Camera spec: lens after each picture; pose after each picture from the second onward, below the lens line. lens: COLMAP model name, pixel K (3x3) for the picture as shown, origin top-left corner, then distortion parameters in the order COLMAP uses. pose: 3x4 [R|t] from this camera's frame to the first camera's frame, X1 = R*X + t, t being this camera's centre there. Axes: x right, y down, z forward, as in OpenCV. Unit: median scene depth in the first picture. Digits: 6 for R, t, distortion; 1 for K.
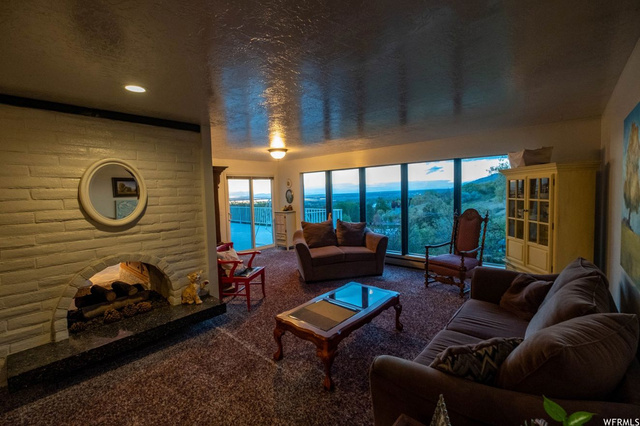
lens RADIAL K [[278.9, 0, 320.8], [0, 278.9, 208.8], [0, 0, 1]] dist [0.001771, -0.001897]
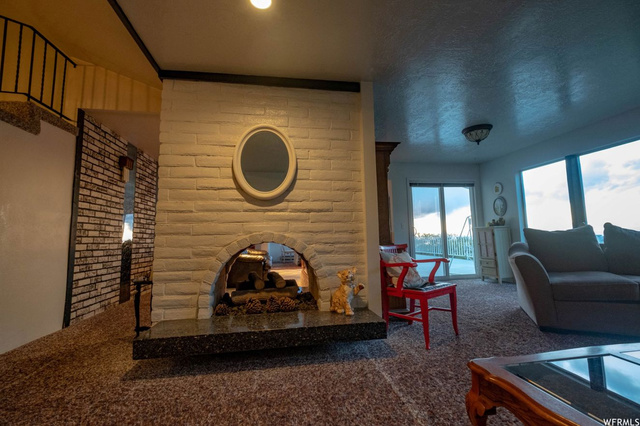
lens RADIAL K [[278.9, 0, 318.2], [0, 278.9, 210.4], [0, 0, 1]] dist [0.001771, -0.001897]
pose [[0.772545, -0.050539, -0.632945, -0.047905], [-0.041151, 0.990747, -0.129336, 0.182884], [0.633625, 0.125965, 0.763317, 0.408255]]
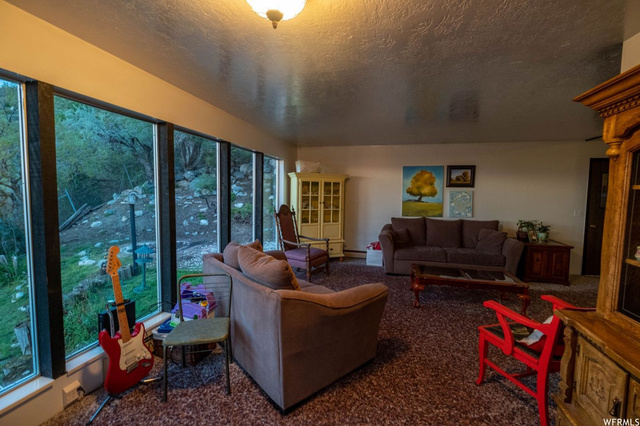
lens RADIAL K [[278.9, 0, 318.9], [0, 278.9, 211.5], [0, 0, 1]] dist [0.001771, -0.001897]
pose [[-0.464706, -0.044880, 0.884327, -0.674318], [0.051019, 0.995698, 0.077342, -0.071820], [-0.883994, 0.081059, -0.460418, 1.960191]]
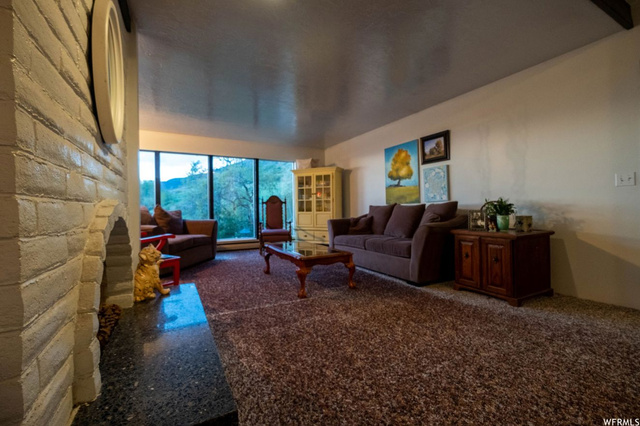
lens RADIAL K [[278.9, 0, 316.6], [0, 278.9, 206.7], [0, 0, 1]] dist [0.001771, -0.001897]
pose [[0.355342, 0.028146, 0.934313, -0.973267], [0.059595, 0.996831, -0.052695, 0.202611], [-0.932835, 0.074405, 0.352538, 0.447670]]
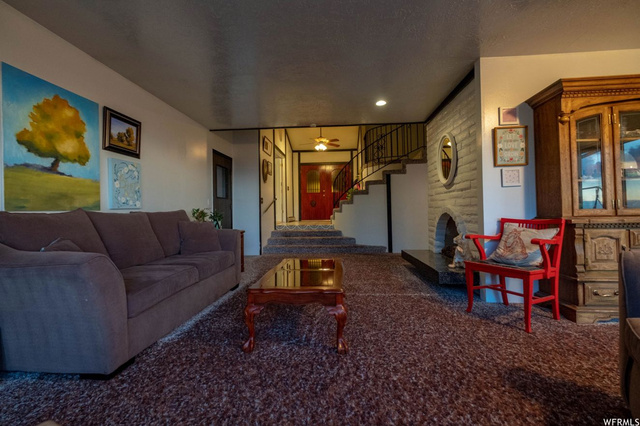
lens RADIAL K [[278.9, 0, 319.6], [0, 278.9, 208.3], [0, 0, 1]] dist [0.001771, -0.001897]
pose [[-0.791815, 0.033399, -0.609847, 0.512939], [0.003776, 0.998752, 0.049795, 0.095564], [0.610750, 0.037125, -0.790953, 1.540933]]
